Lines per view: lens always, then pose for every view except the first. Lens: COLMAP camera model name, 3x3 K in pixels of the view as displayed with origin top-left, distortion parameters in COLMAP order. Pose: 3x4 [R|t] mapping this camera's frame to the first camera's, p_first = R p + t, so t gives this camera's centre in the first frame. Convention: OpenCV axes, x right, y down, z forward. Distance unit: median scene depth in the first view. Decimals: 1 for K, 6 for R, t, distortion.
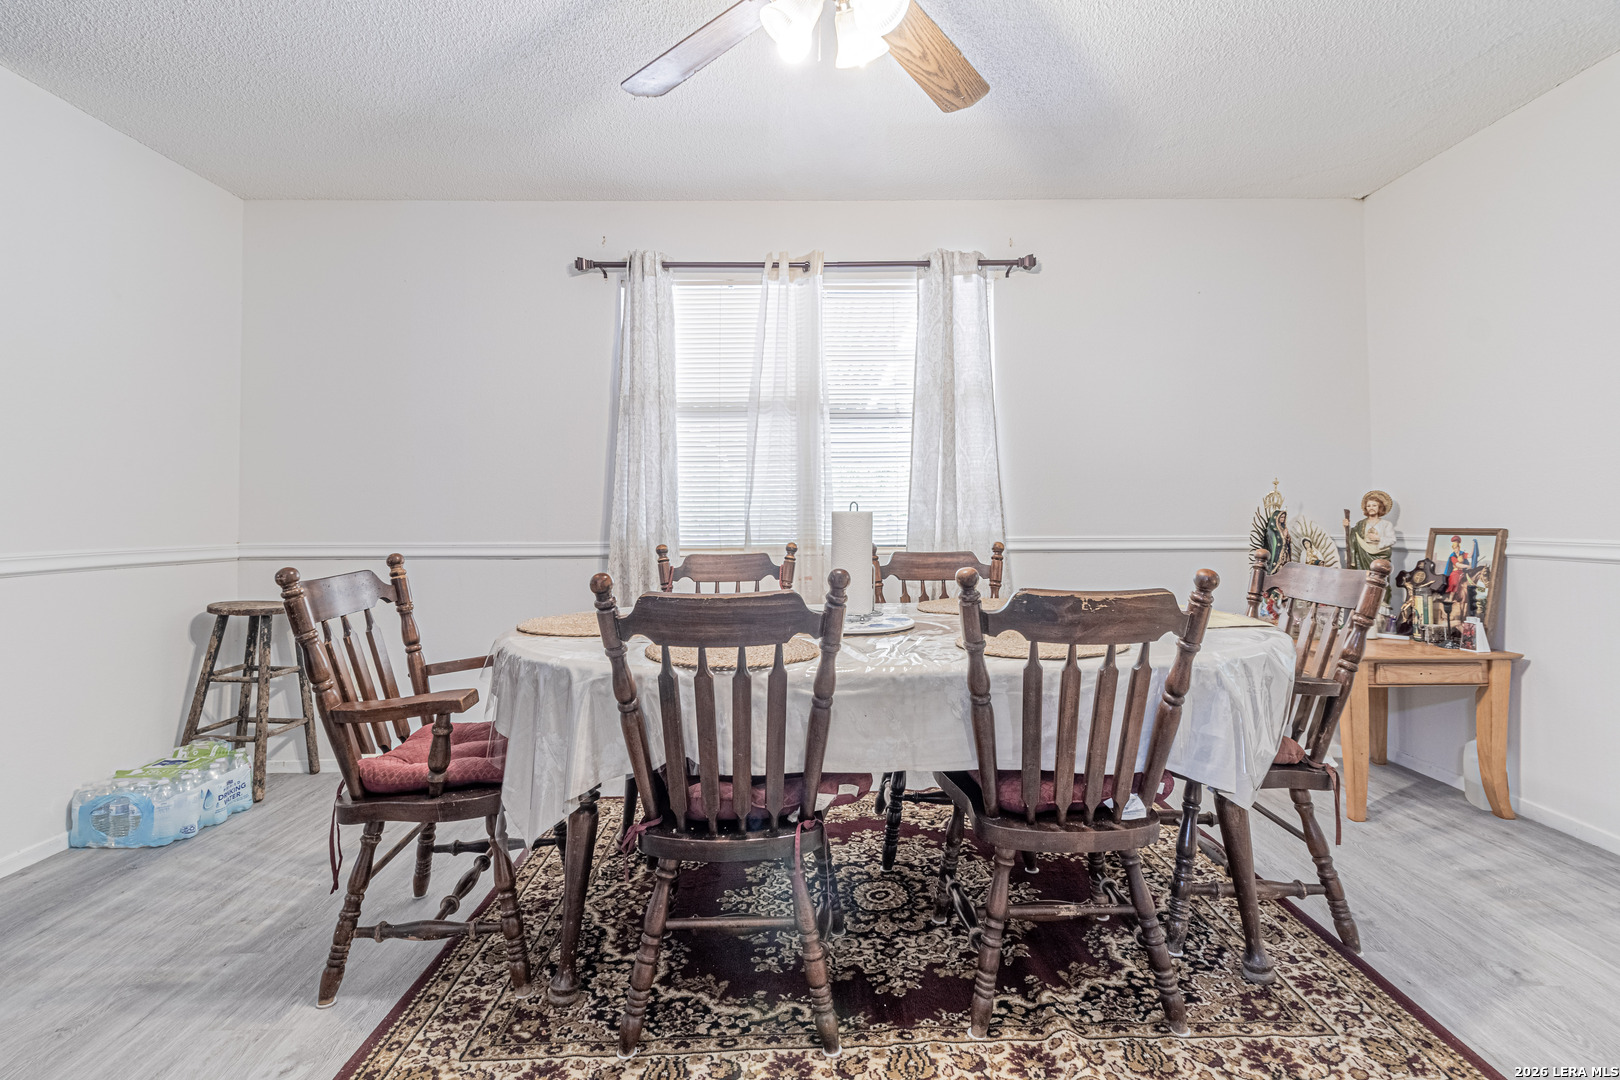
lens RADIAL K [[754.8, 0, 818.0], [0, 754.8, 504.0], [0, 0, 1]] dist [0.003788, 0.000370]
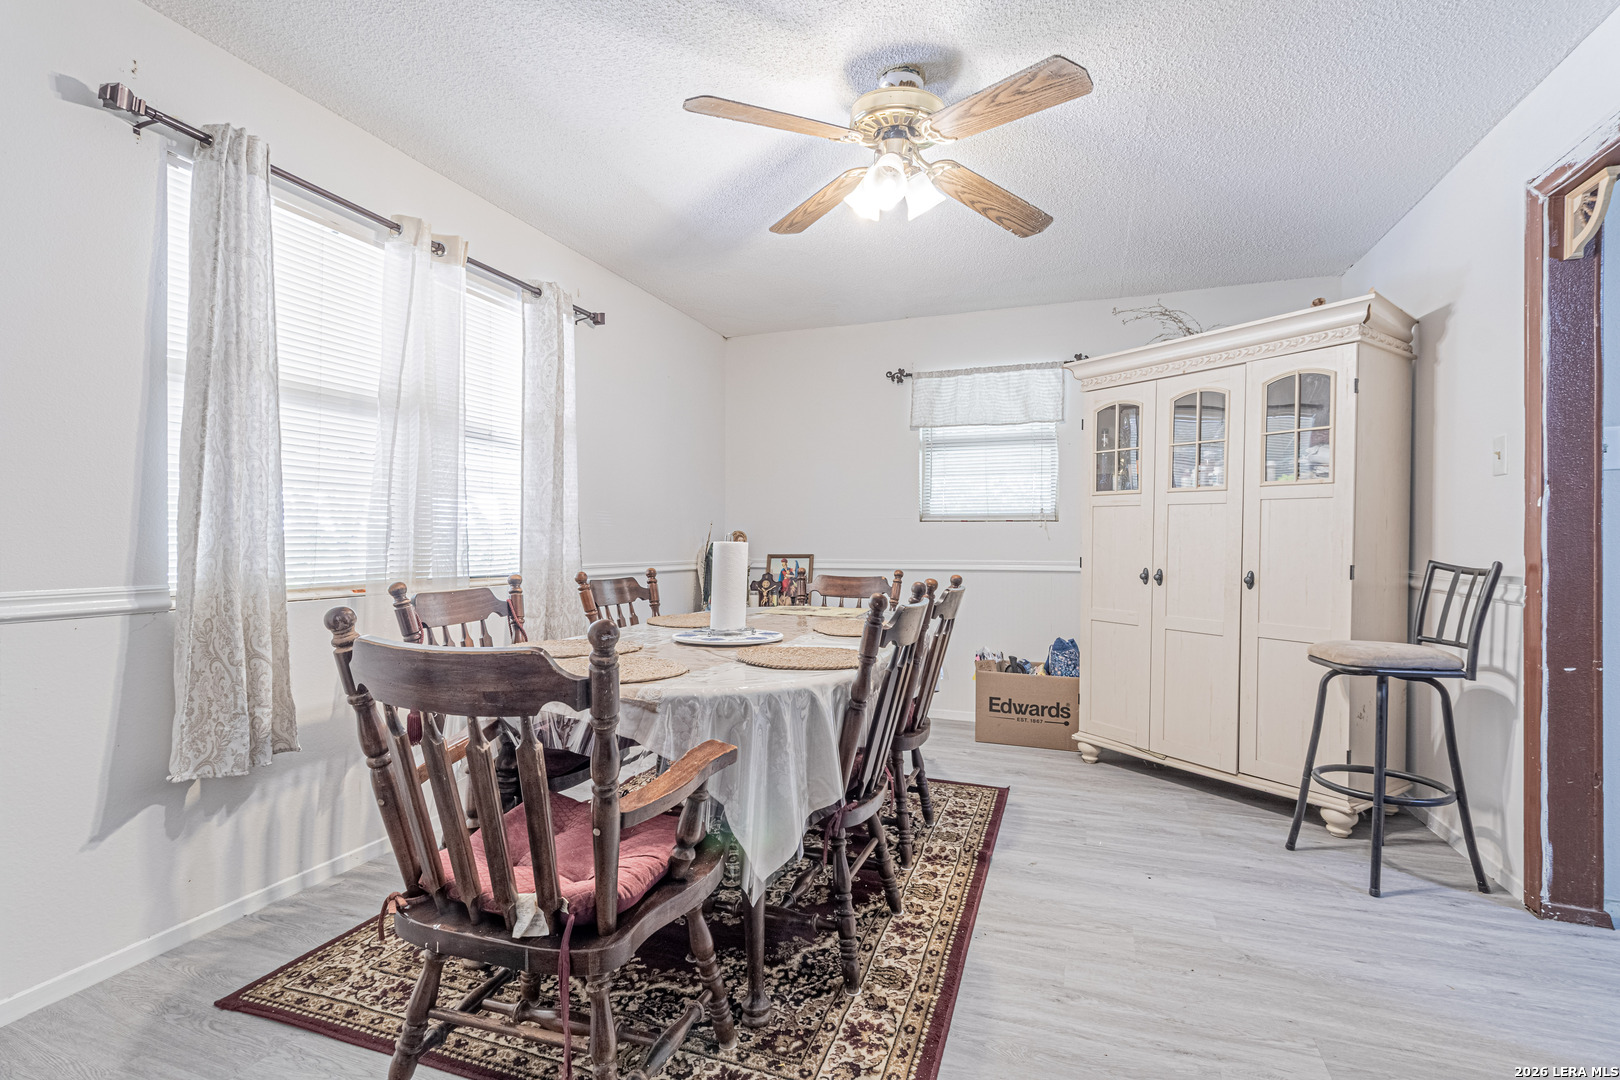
lens RADIAL K [[769.8, 0, 810.0], [0, 769.8, 540.0], [0, 0, 1]] dist [-0.000590, -0.000128]
pose [[0.341249, 0.010926, 0.939909, -0.696786], [-0.023609, 0.999717, -0.003050, 0.003441], [-0.939676, -0.021149, 0.341410, 0.317705]]
